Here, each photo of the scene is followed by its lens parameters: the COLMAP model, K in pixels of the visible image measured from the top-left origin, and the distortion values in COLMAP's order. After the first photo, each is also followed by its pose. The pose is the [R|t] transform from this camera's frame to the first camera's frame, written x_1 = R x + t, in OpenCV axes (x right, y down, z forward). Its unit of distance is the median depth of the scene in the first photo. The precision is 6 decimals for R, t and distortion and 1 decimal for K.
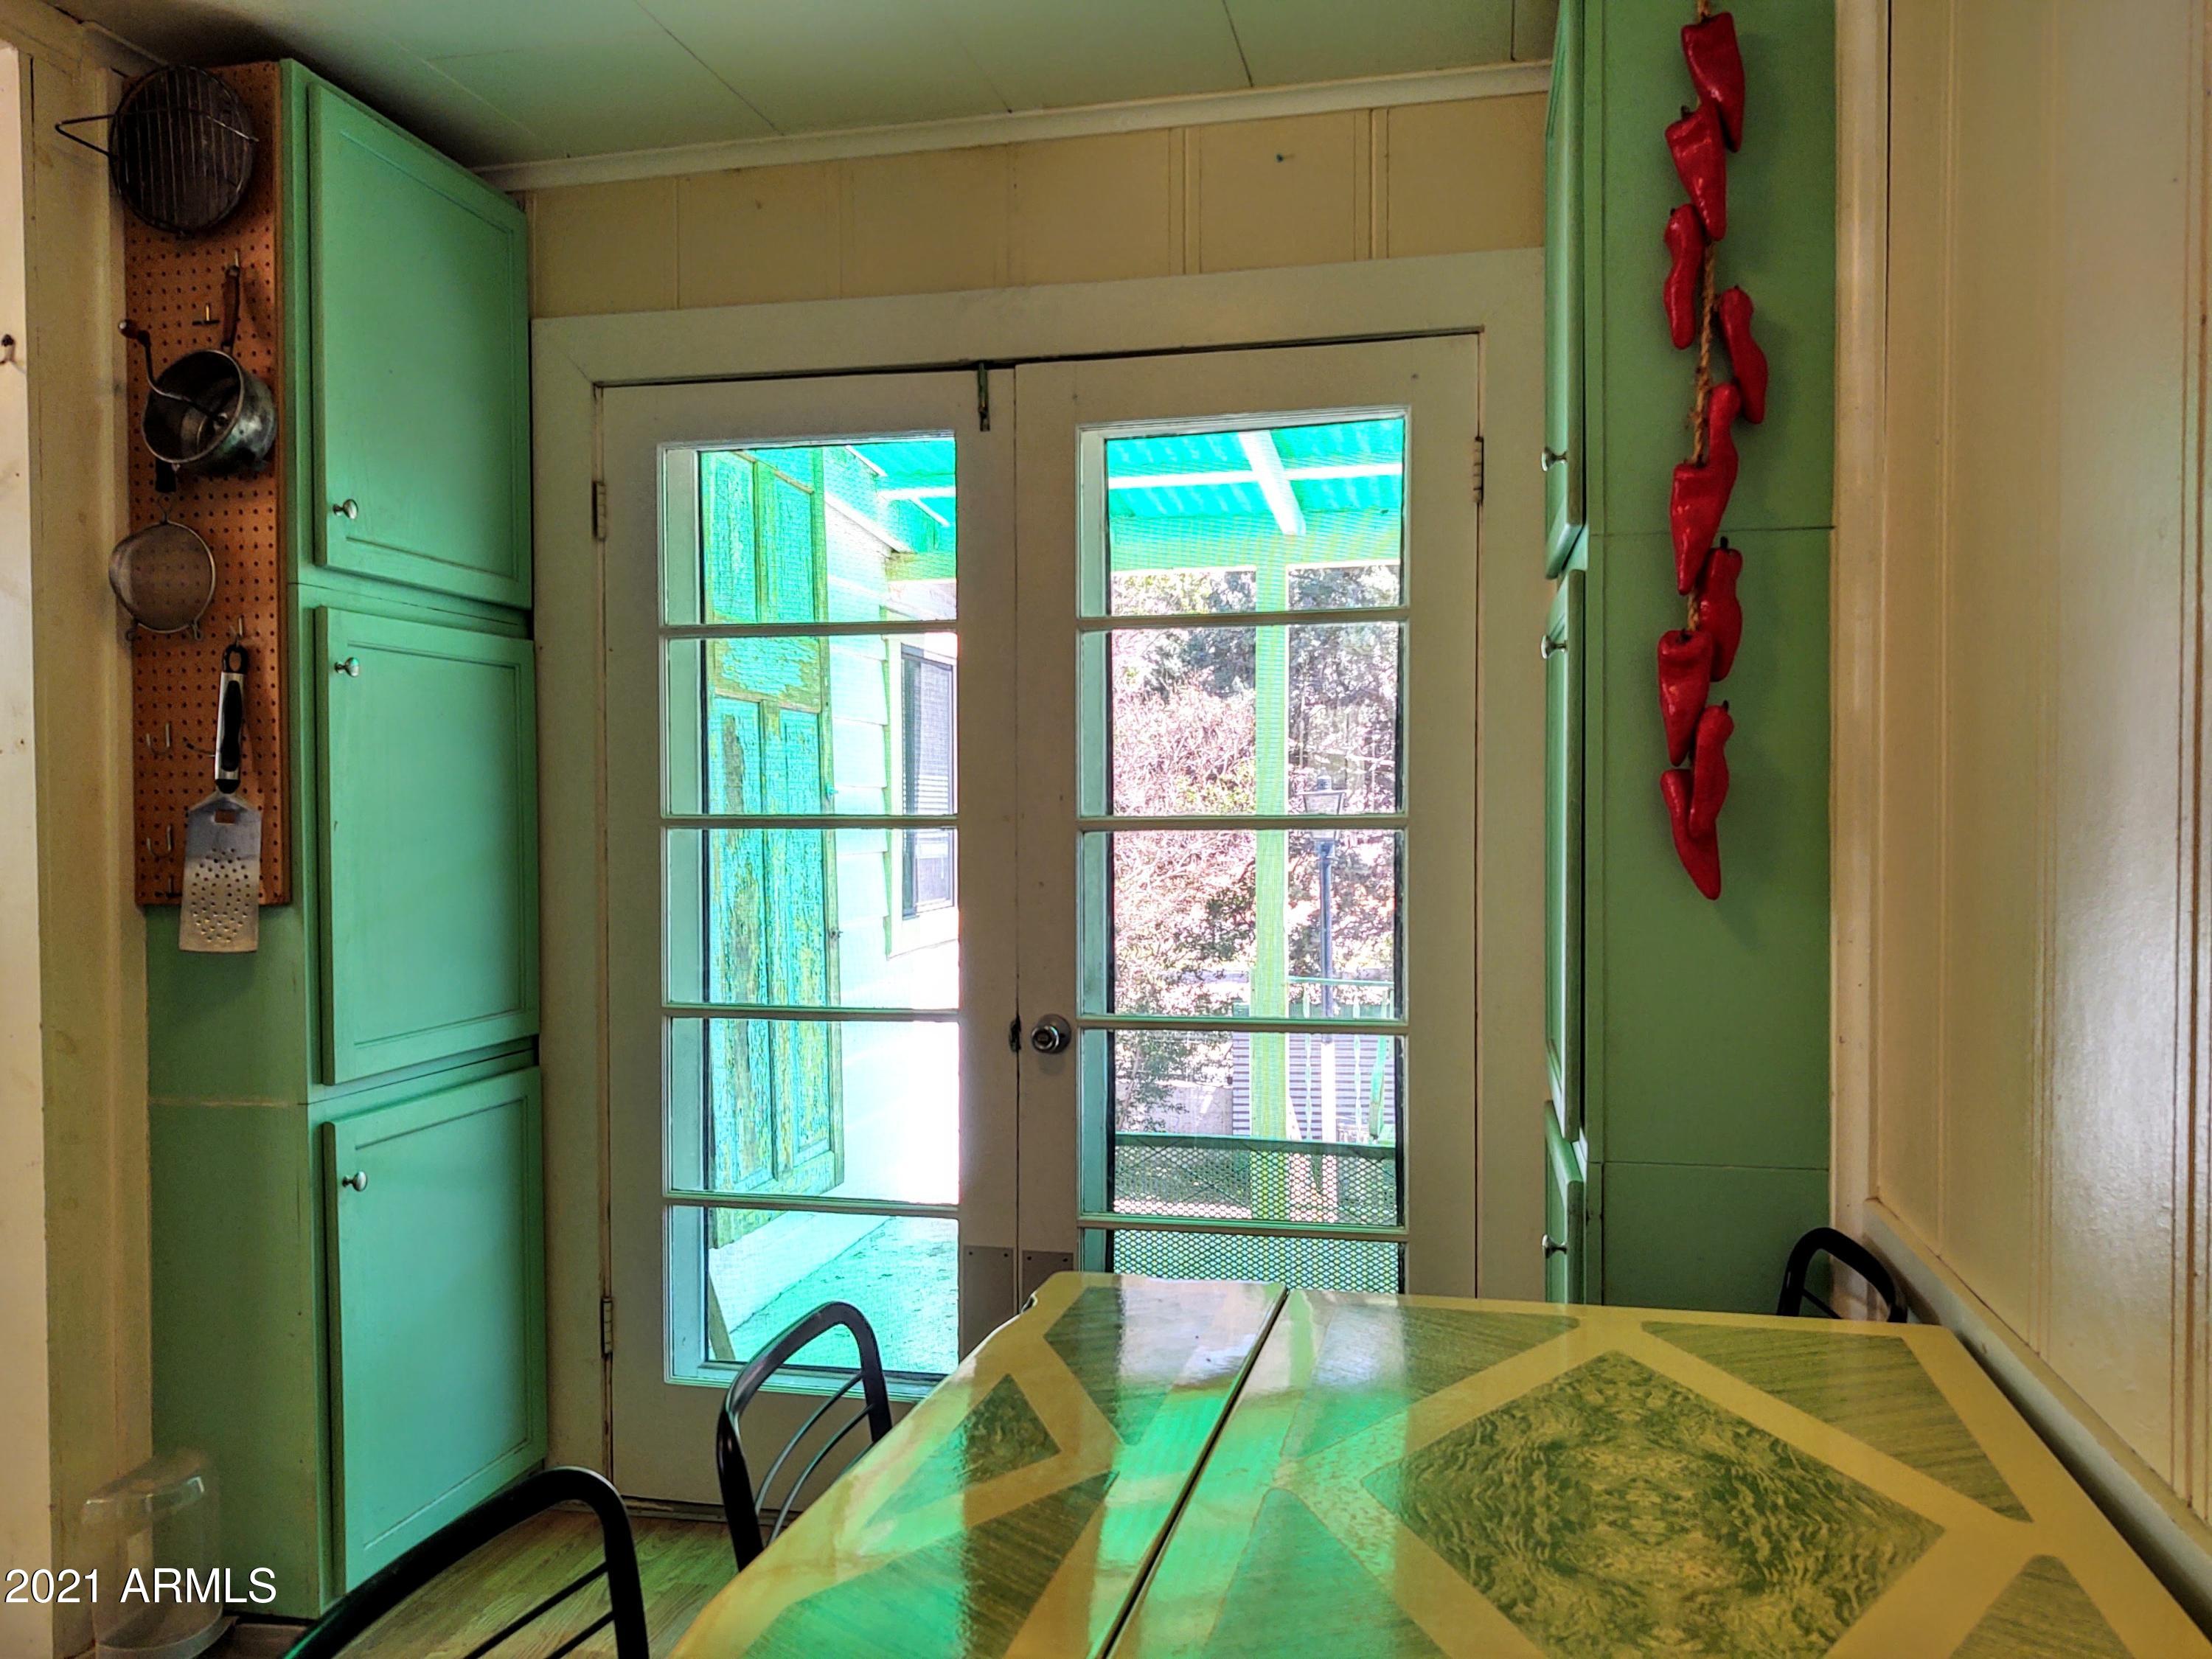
lens RADIAL K [[1700.0, 0, 1106.0], [0, 1700.0, 829.5], [0, 0, 1]] dist [0.082624, -0.196118]
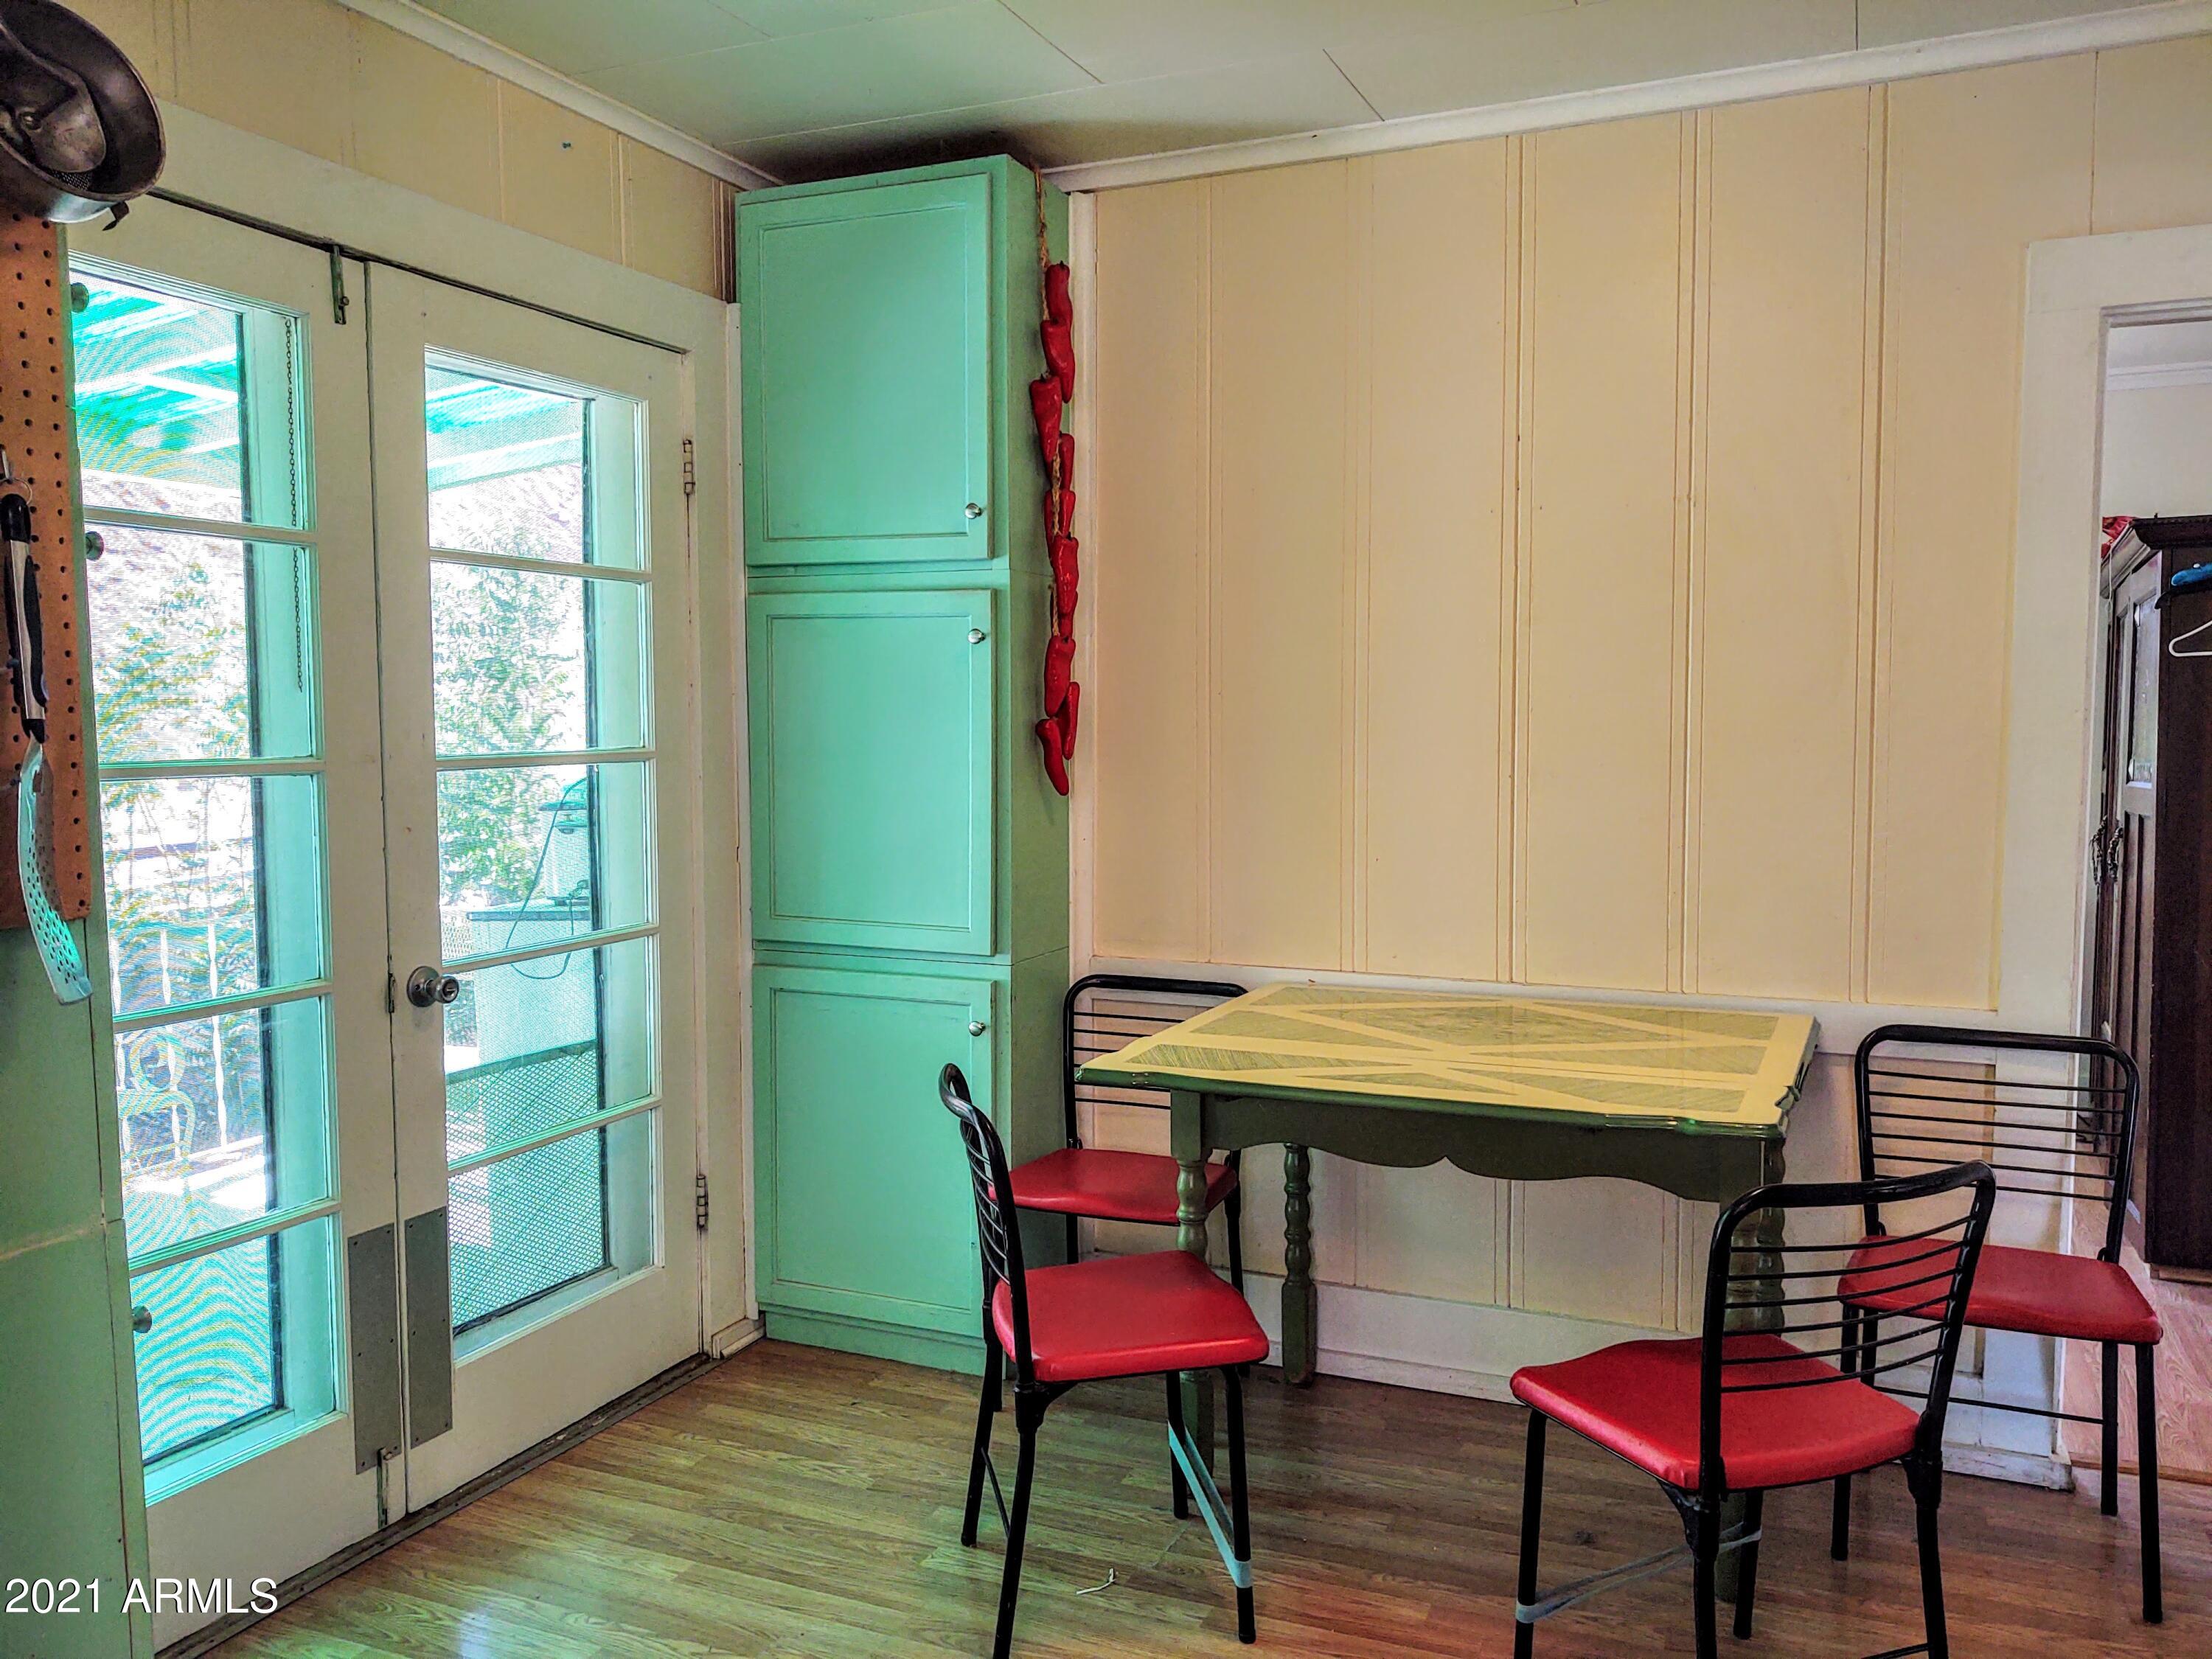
lens RADIAL K [[1700.0, 0, 1106.0], [0, 1700.0, 829.5], [0, 0, 1]] dist [0.082624, -0.196118]
pose [[0.195060, -0.061359, 0.978870, -0.882694], [0.005438, 0.998093, 0.061480, -0.024314], [-0.980776, -0.006670, 0.195022, 0.436581]]
